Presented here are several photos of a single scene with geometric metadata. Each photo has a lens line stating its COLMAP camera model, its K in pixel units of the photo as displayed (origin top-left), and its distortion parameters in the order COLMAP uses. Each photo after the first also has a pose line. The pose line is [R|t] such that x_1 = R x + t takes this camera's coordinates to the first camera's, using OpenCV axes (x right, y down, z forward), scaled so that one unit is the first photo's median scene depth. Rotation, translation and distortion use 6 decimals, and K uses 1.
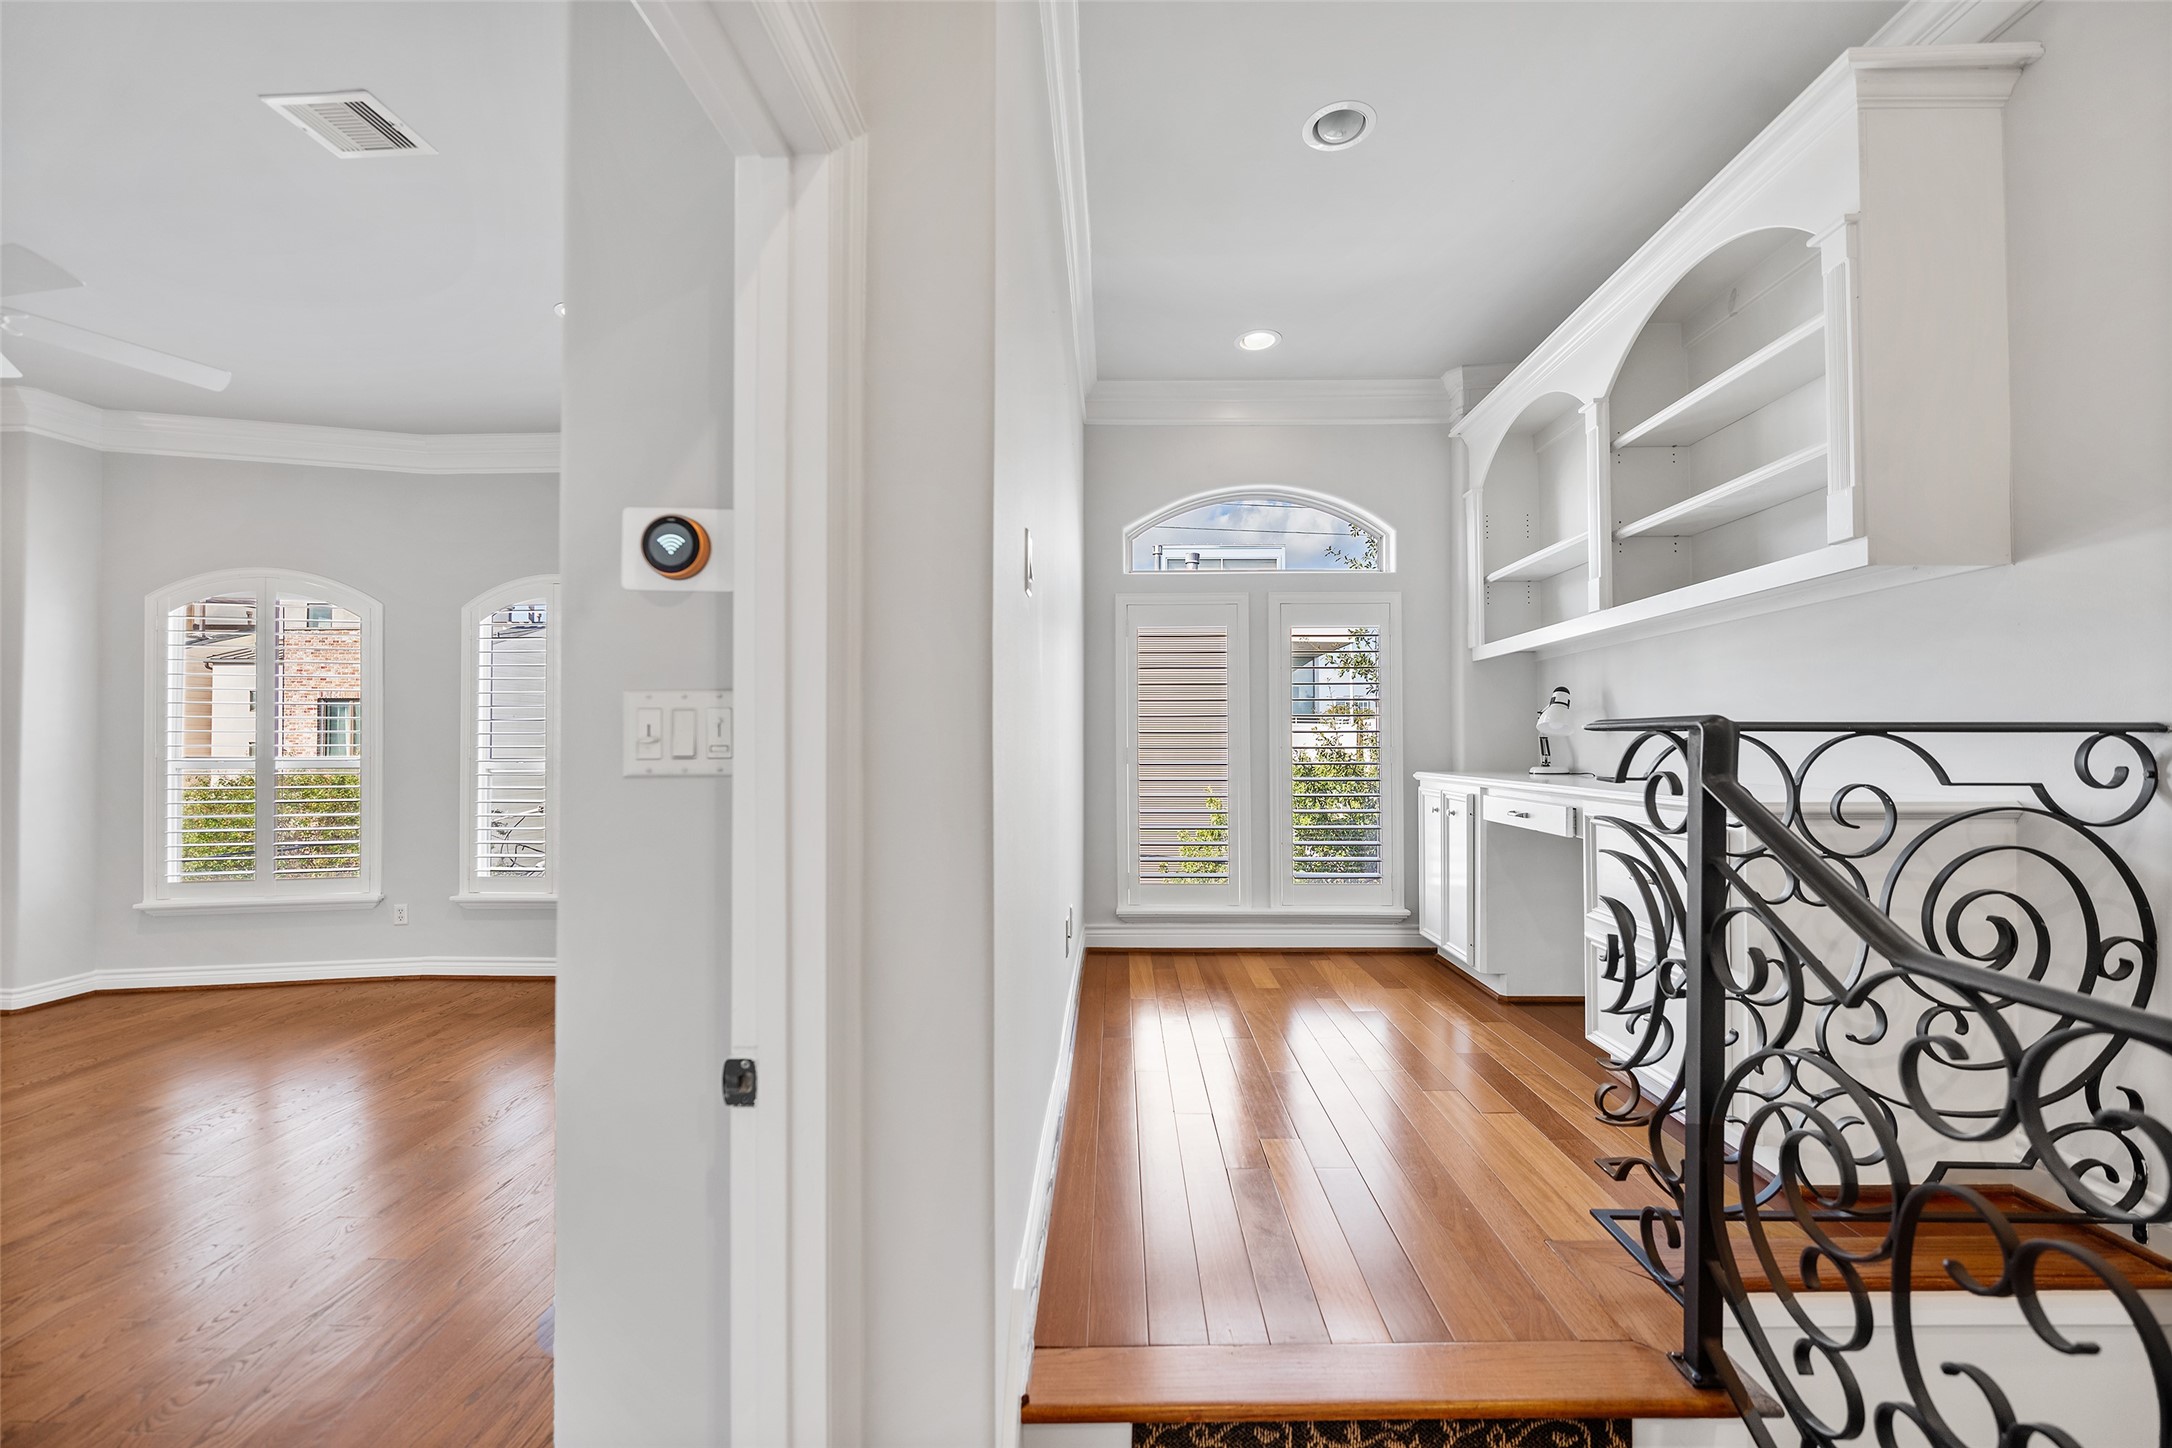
lens RADIAL K [[884.8, 0, 1091.8], [0, 884.8, 731.1], [0, 0, 1]] dist [-0.006708, 0.000284]
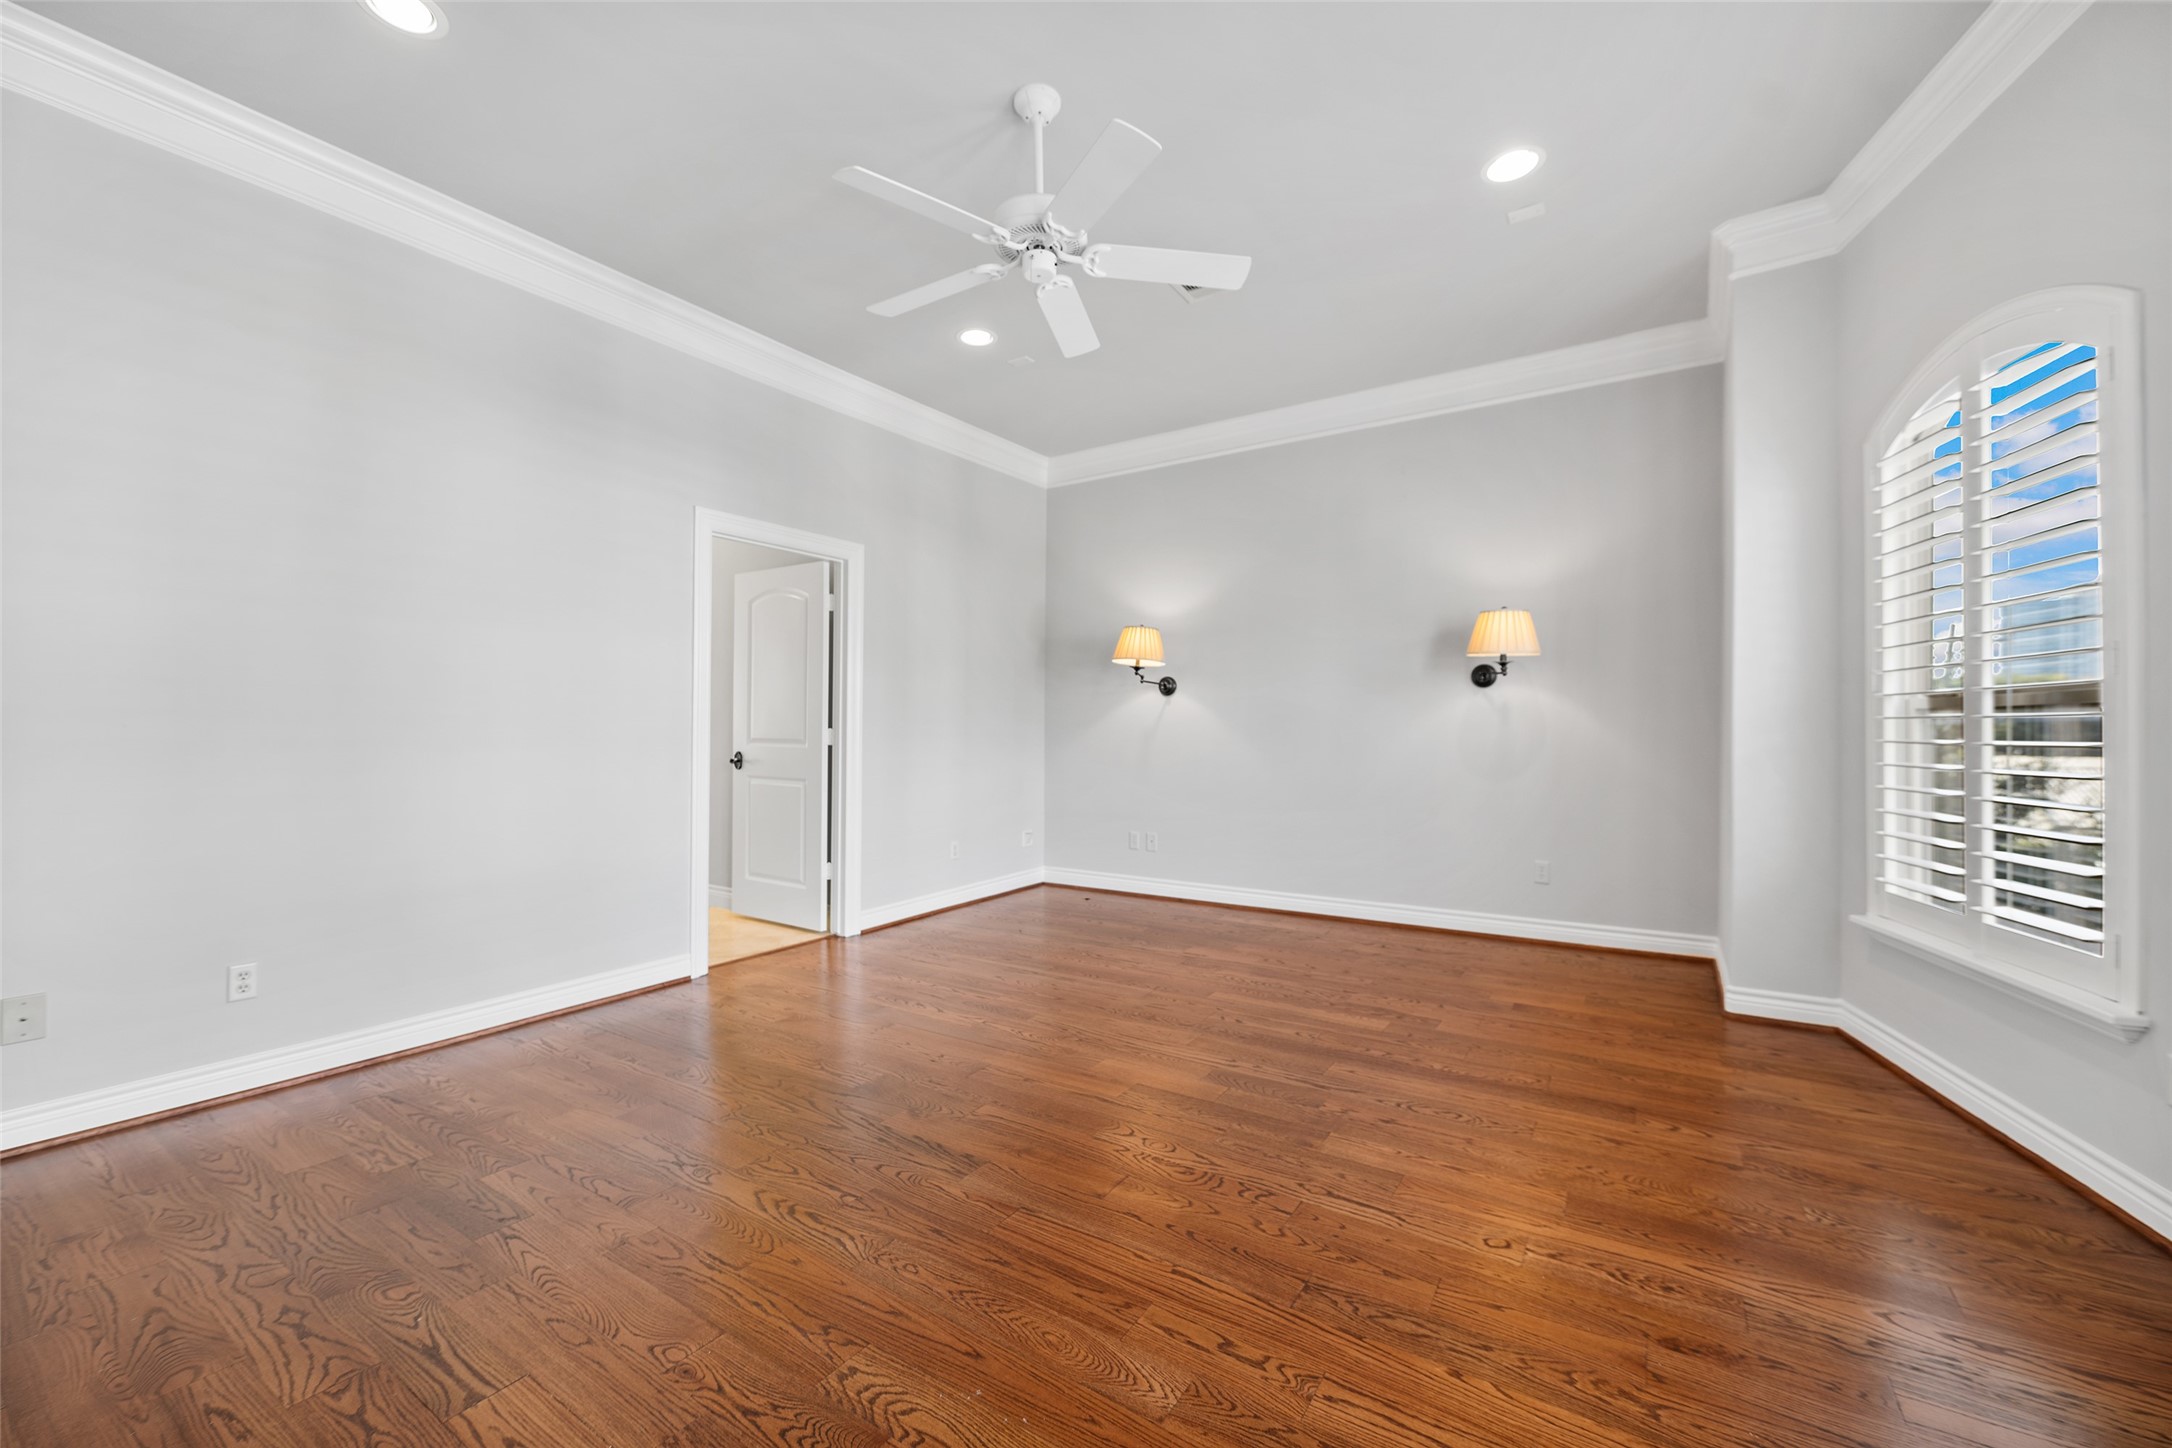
lens RADIAL K [[884.8, 0, 1095.2], [0, 884.8, 721.0], [0, 0, 1]] dist [-0.006708, 0.000284]
pose [[-0.507917, -0.003021, -0.861401, -0.248983], [0.011699, 0.999877, -0.010405, 0.056513], [0.861327, -0.015362, -0.507819, 0.920970]]
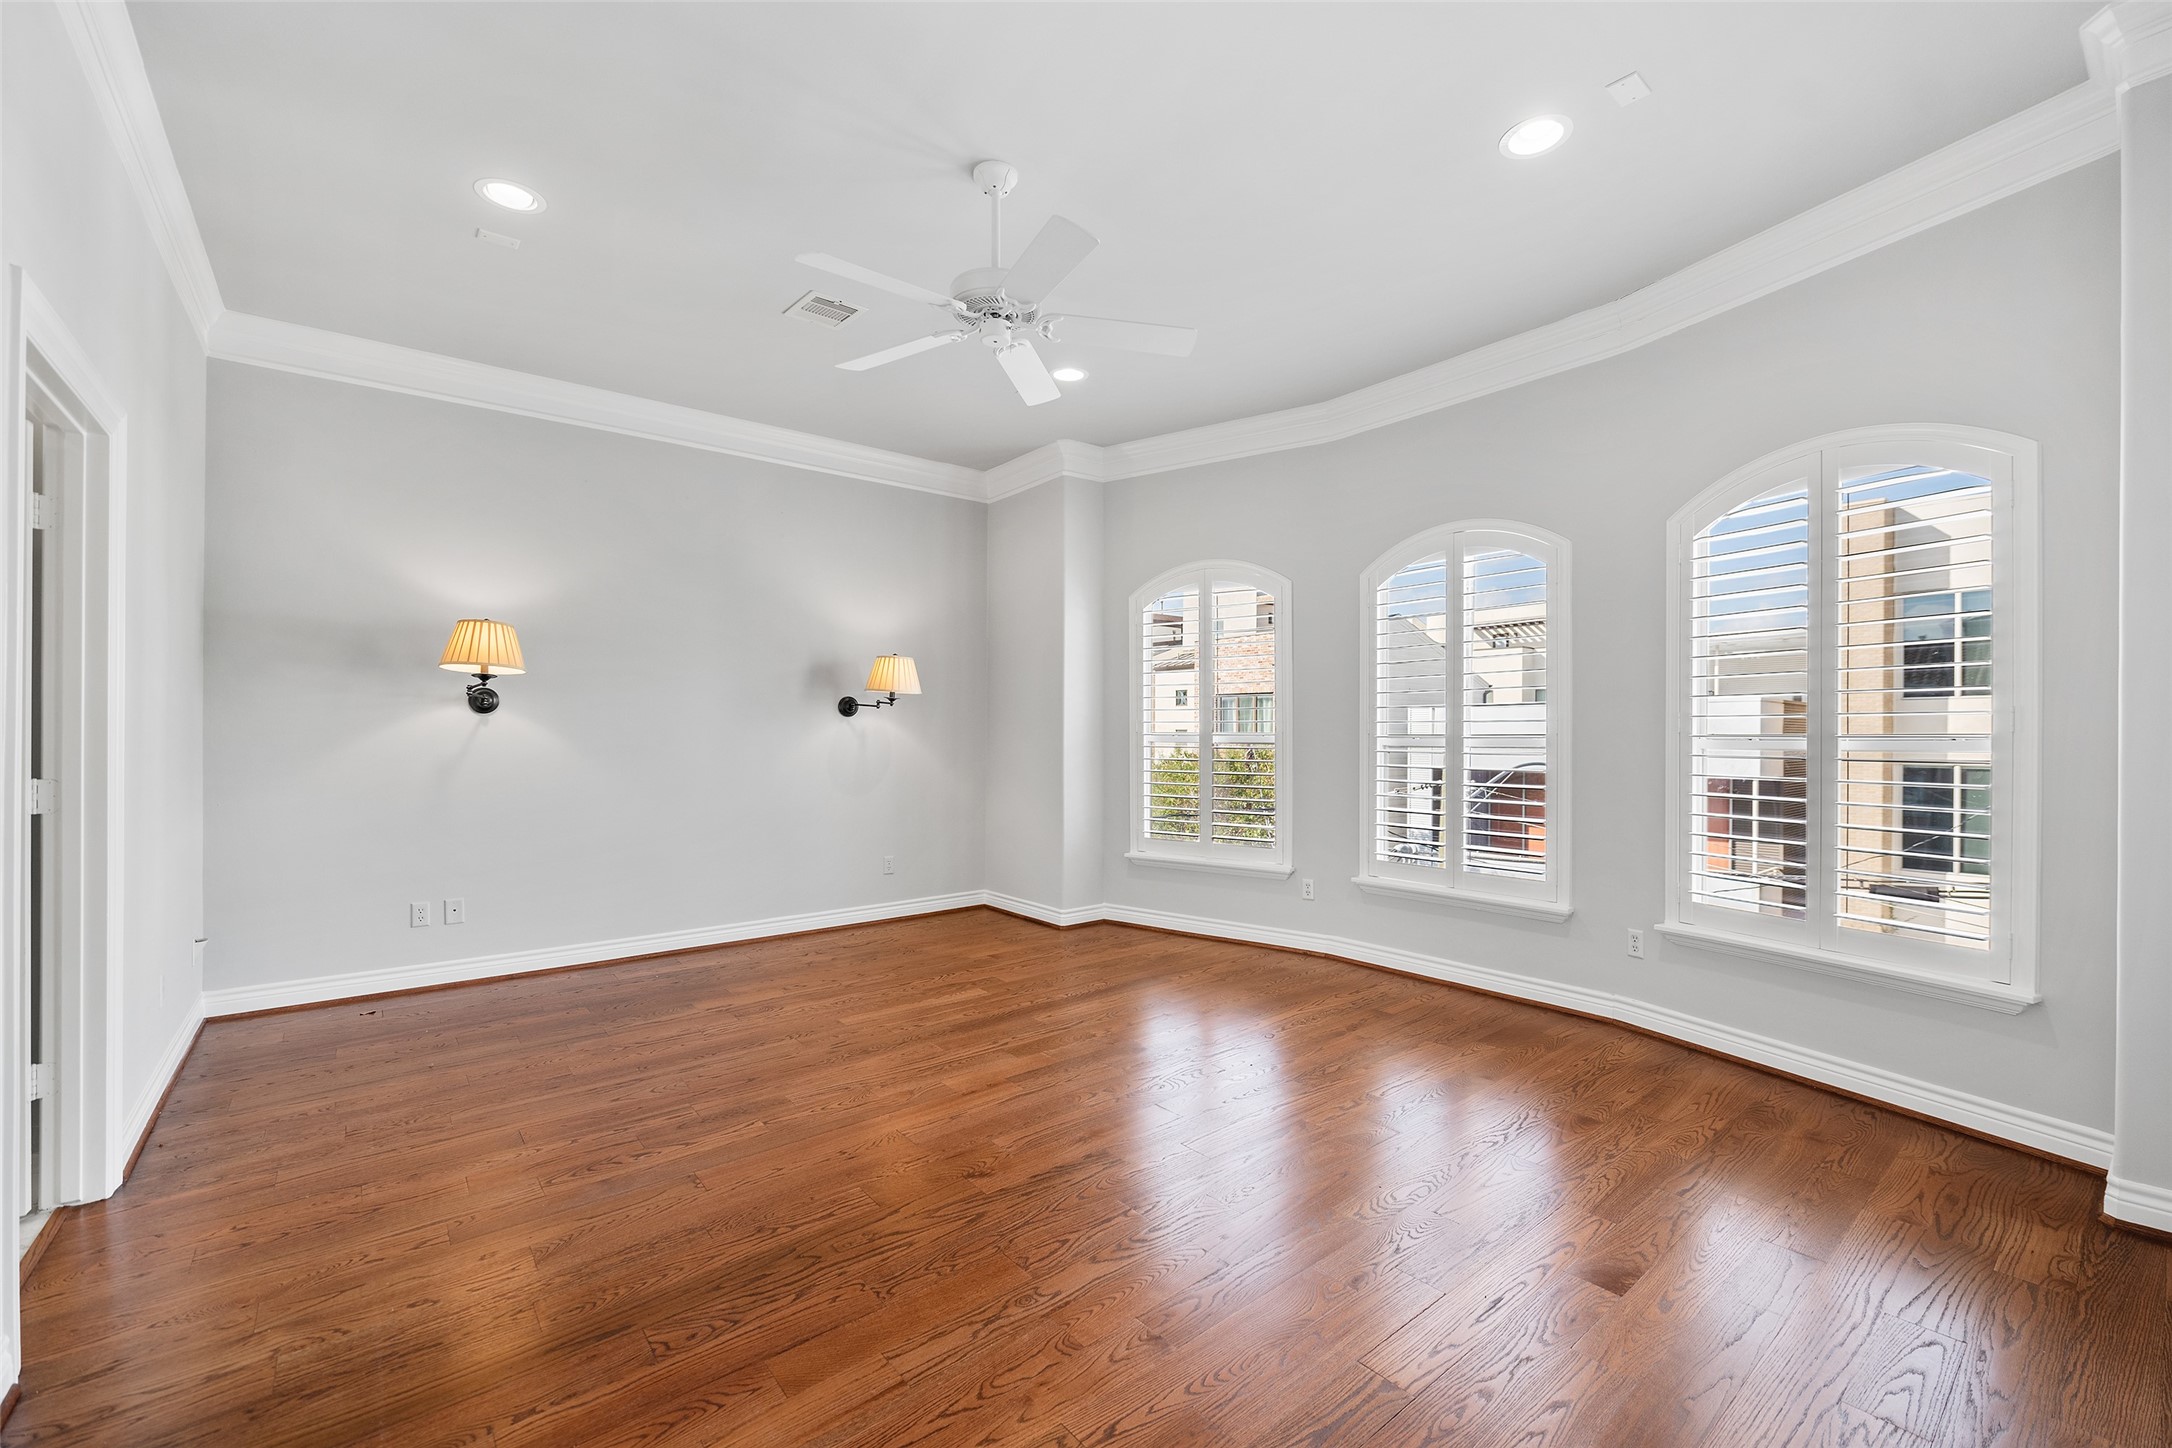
lens RADIAL K [[884.8, 0, 1125.7], [0, 884.8, 729.3], [0, 0, 1]] dist [-0.006708, 0.000284]
pose [[0.686236, 0.002358, -0.727375, -0.220006], [0.003561, 0.999972, 0.006601, 0.020191], [0.727370, -0.007120, 0.686208, 0.177258]]
